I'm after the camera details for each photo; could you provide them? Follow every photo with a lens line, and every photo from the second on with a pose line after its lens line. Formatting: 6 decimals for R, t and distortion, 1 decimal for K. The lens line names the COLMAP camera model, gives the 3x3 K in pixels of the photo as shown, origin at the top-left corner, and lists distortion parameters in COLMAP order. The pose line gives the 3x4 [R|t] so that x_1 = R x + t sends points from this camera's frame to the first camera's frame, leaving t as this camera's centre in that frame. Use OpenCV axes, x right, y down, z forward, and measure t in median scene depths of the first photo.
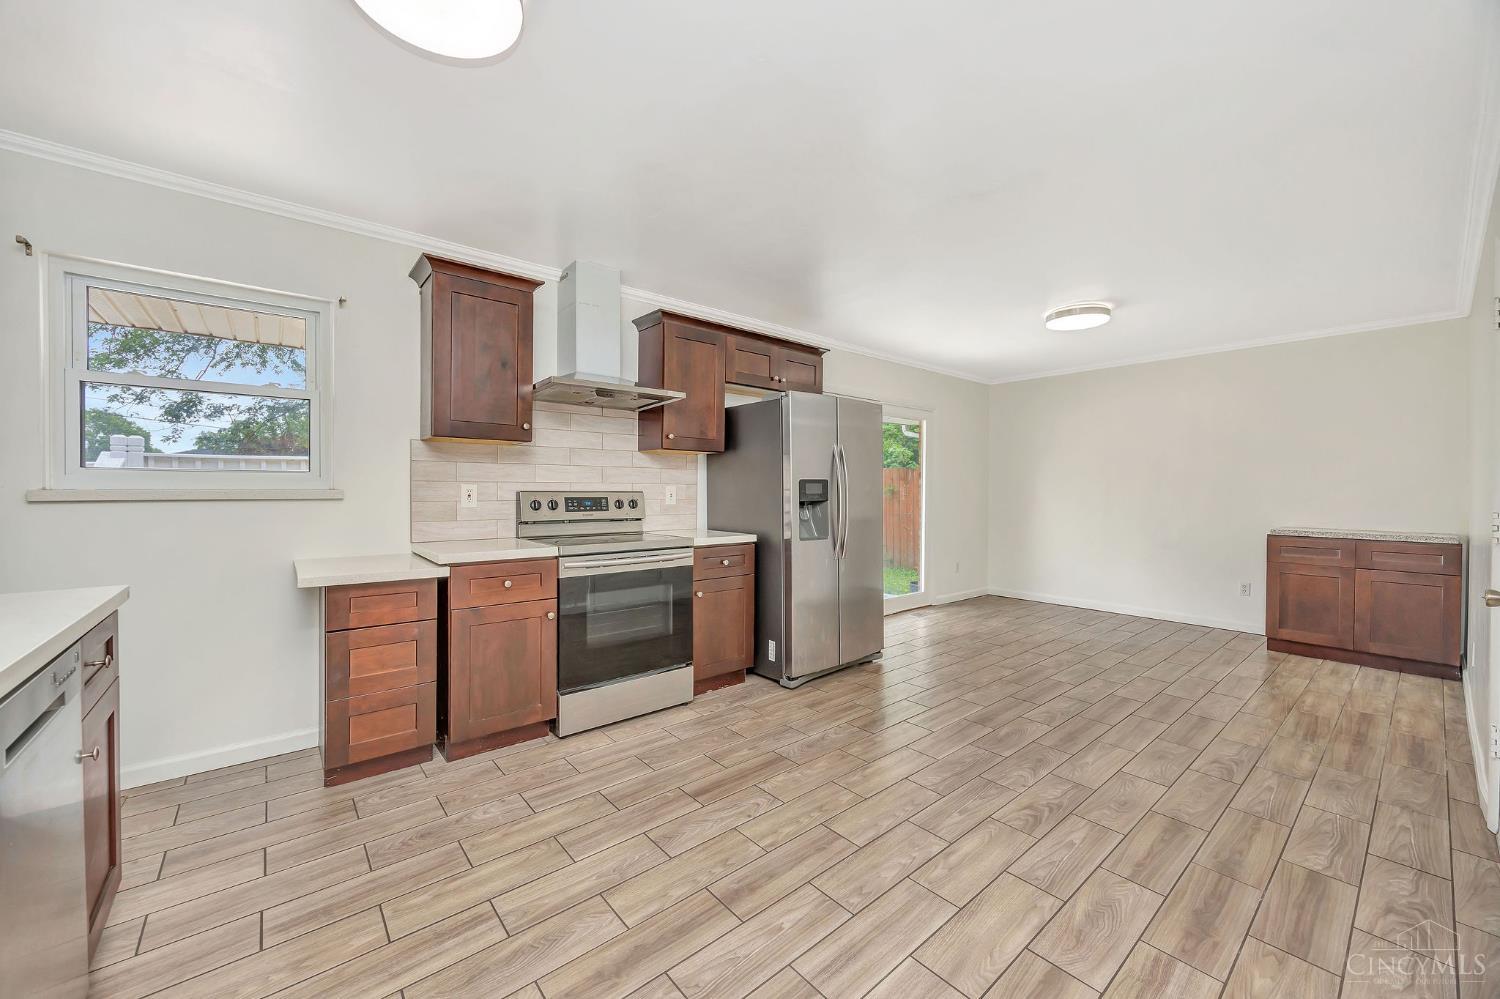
lens RADIAL K [[574.7, 0, 756.3], [0, 574.7, 491.3], [0, 0, 1]] dist [-0.000457, -0.000191]
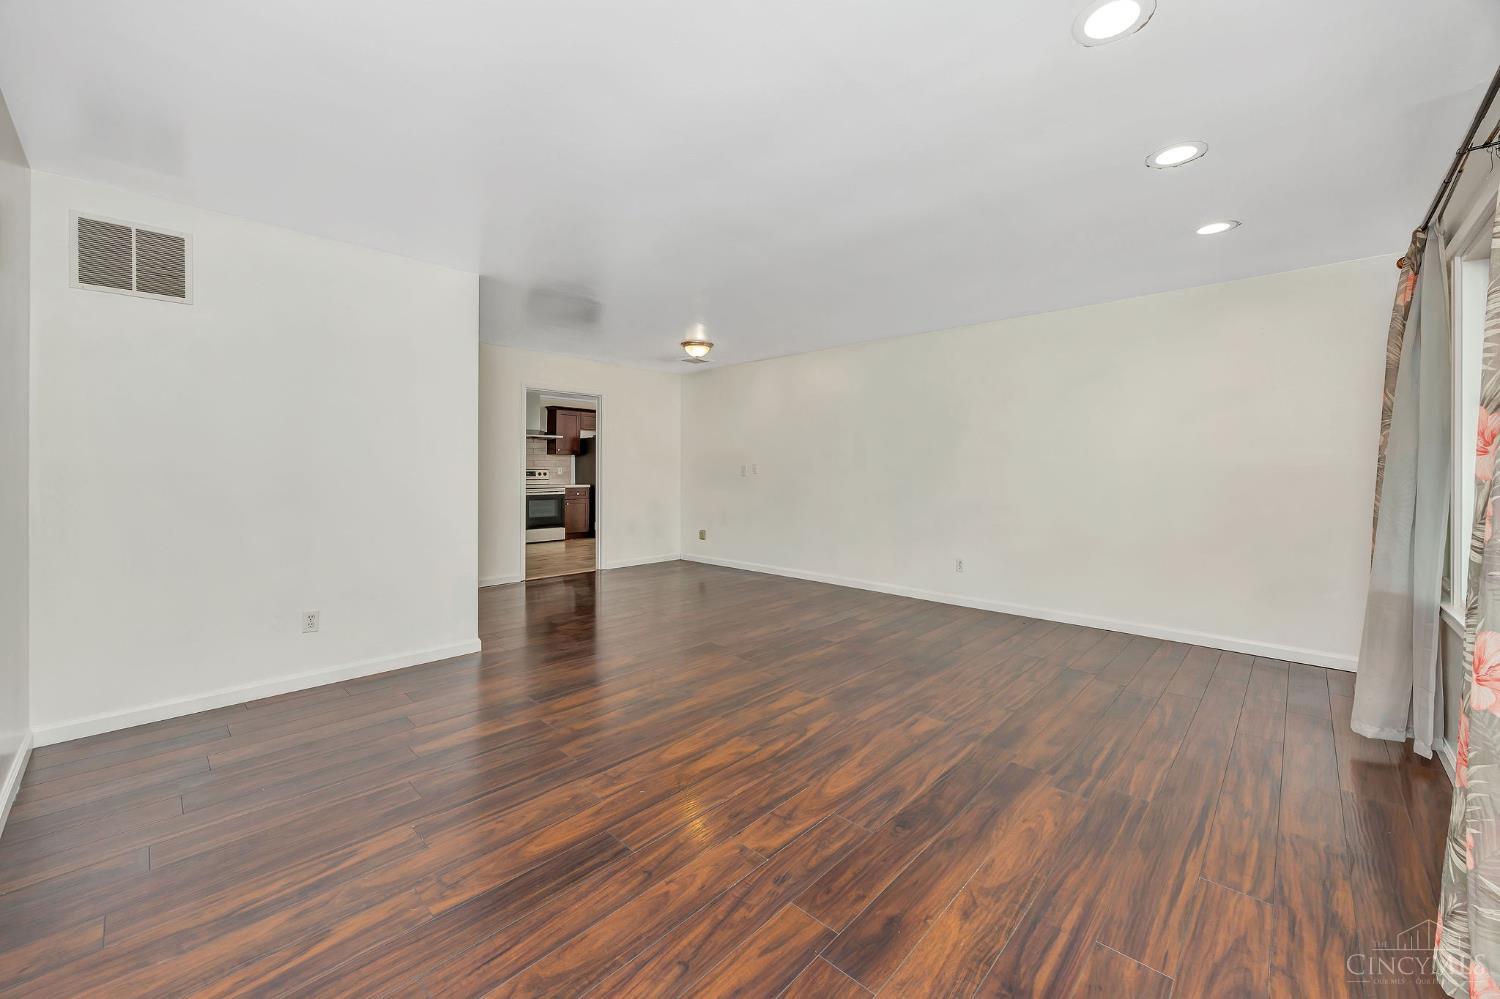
lens RADIAL K [[574.7, 0, 761.3], [0, 574.7, 464.2], [0, 0, 1]] dist [-0.000457, -0.000191]
pose [[0.992725, 0.000603, 0.120403, 0.572030], [0.001005, 0.999911, -0.013291, 0.015776], [-0.120400, 0.013315, 0.992636, -2.203463]]
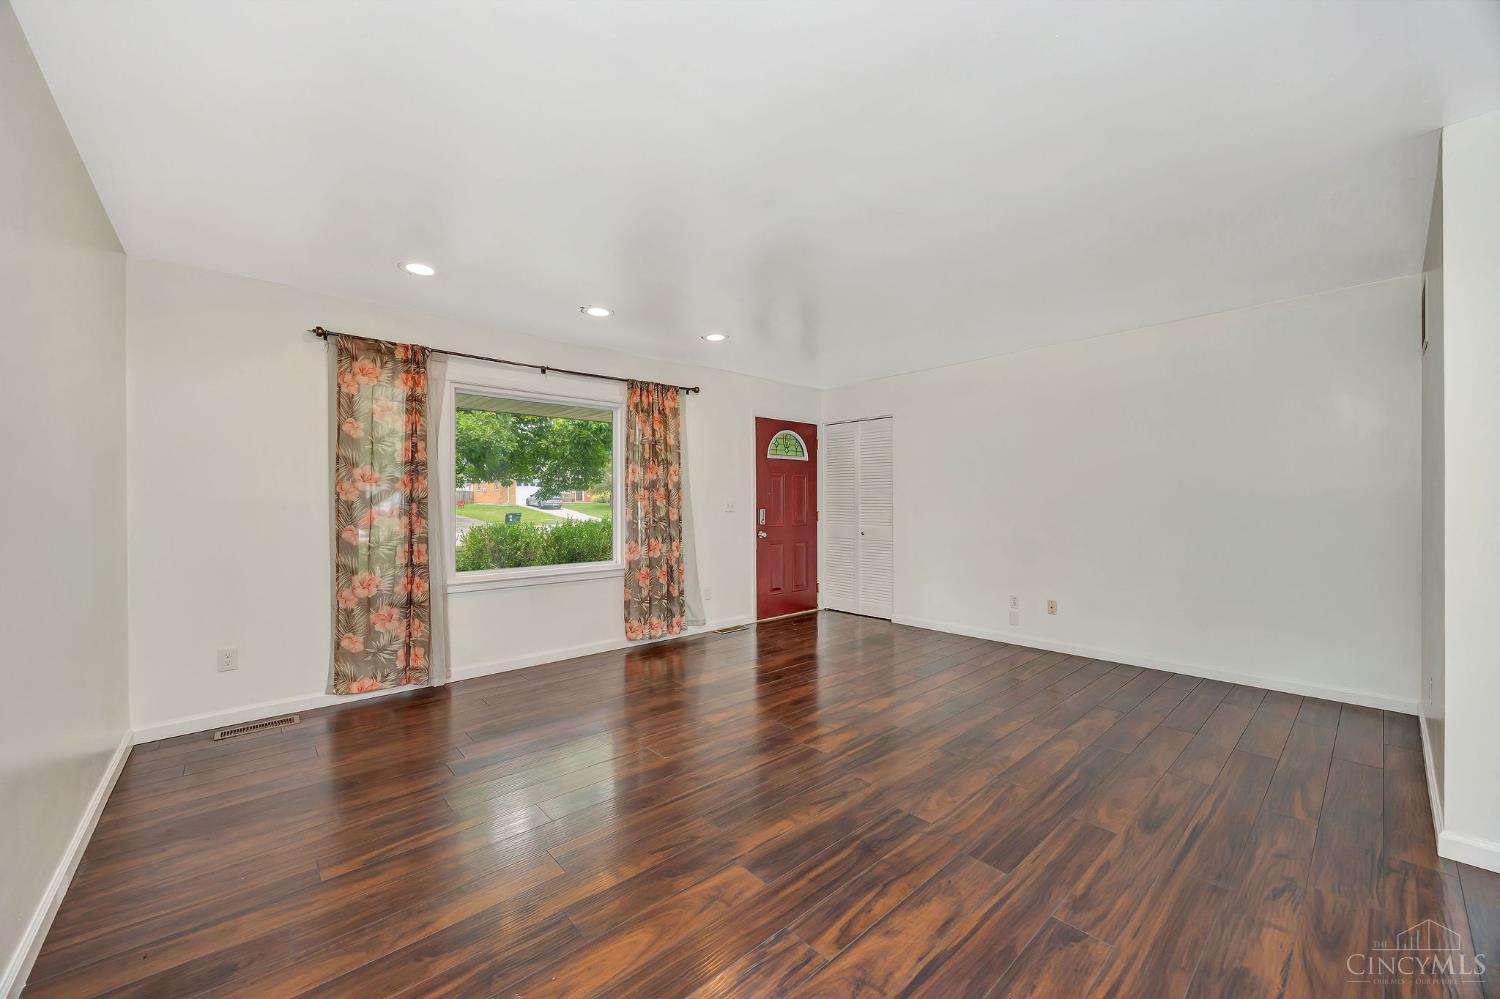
lens RADIAL K [[574.7, 0, 753.3], [0, 574.7, 503.2], [0, 0, 1]] dist [-0.000457, -0.000191]
pose [[-0.999600, 0.004915, -0.027837, 0.891005], [0.004813, 0.999981, 0.003738, 0.006763], [0.027855, 0.003603, -0.999605, -0.321986]]
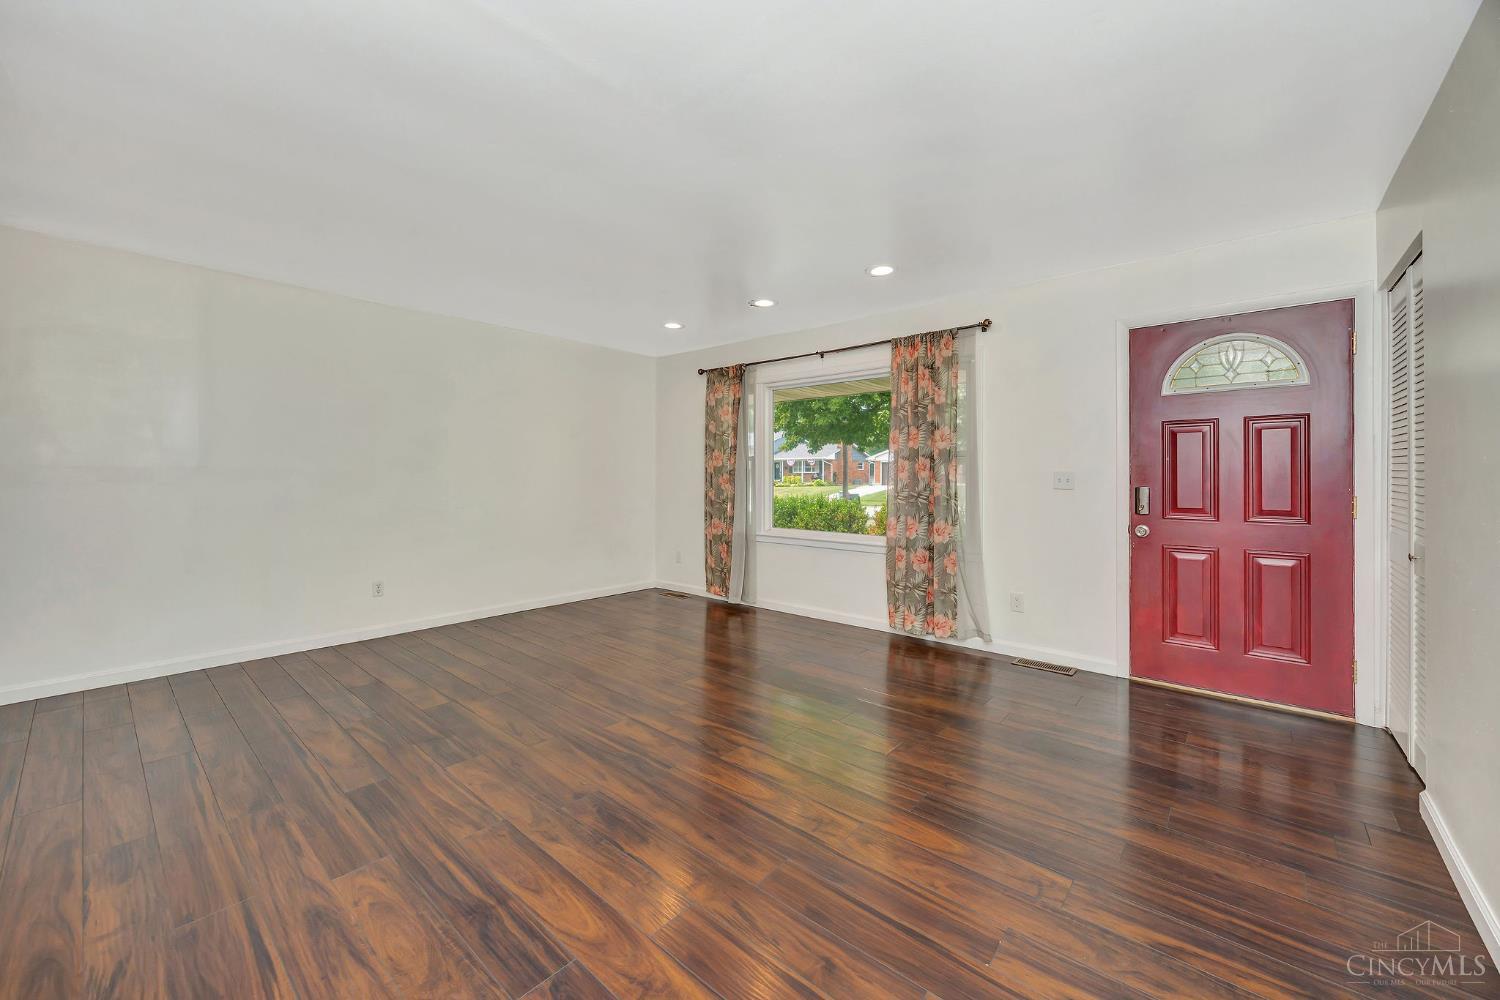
lens RADIAL K [[574.7, 0, 731.2], [0, 574.7, 473.0], [0, 0, 1]] dist [-0.000457, -0.000191]
pose [[-0.134744, 0.003661, 0.990874, -0.144866], [0.000455, 0.999993, -0.003633, 0.010567], [-0.990880, -0.000038, -0.134745, -1.282199]]
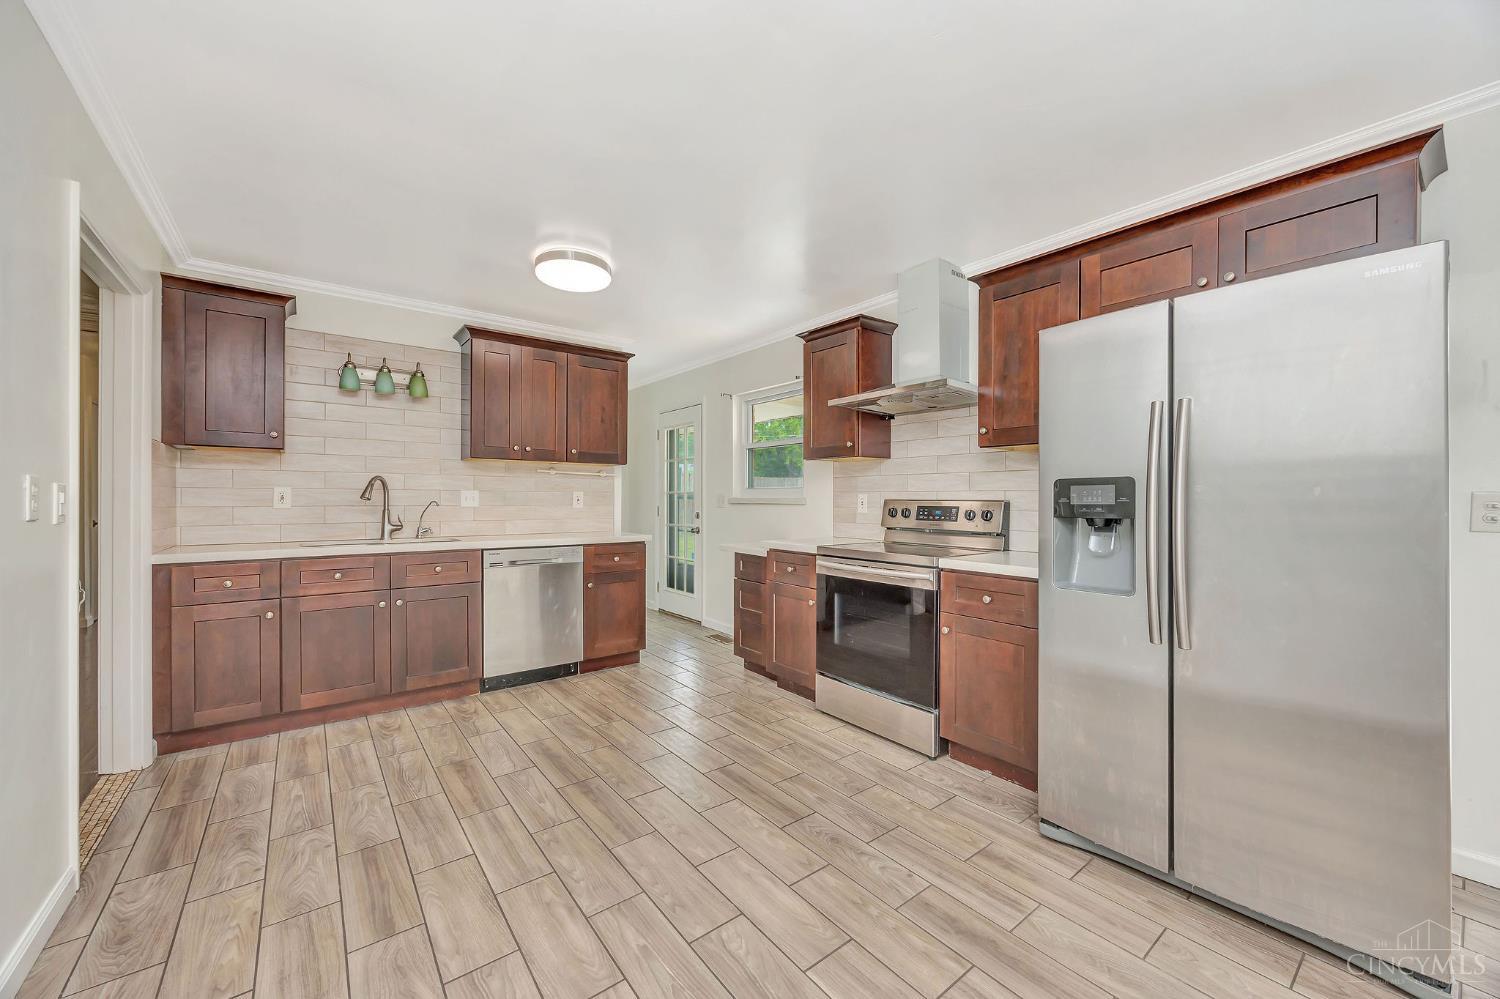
lens RADIAL K [[574.7, 0, 748.6], [0, 574.7, 500.7], [0, 0, 1]] dist [-0.000457, -0.000191]
pose [[-0.047295, 0.003283, -0.998876, 0.748067], [-0.007310, 0.999967, 0.003633, 0.000491], [0.998854, 0.007473, -0.047269, 0.817513]]
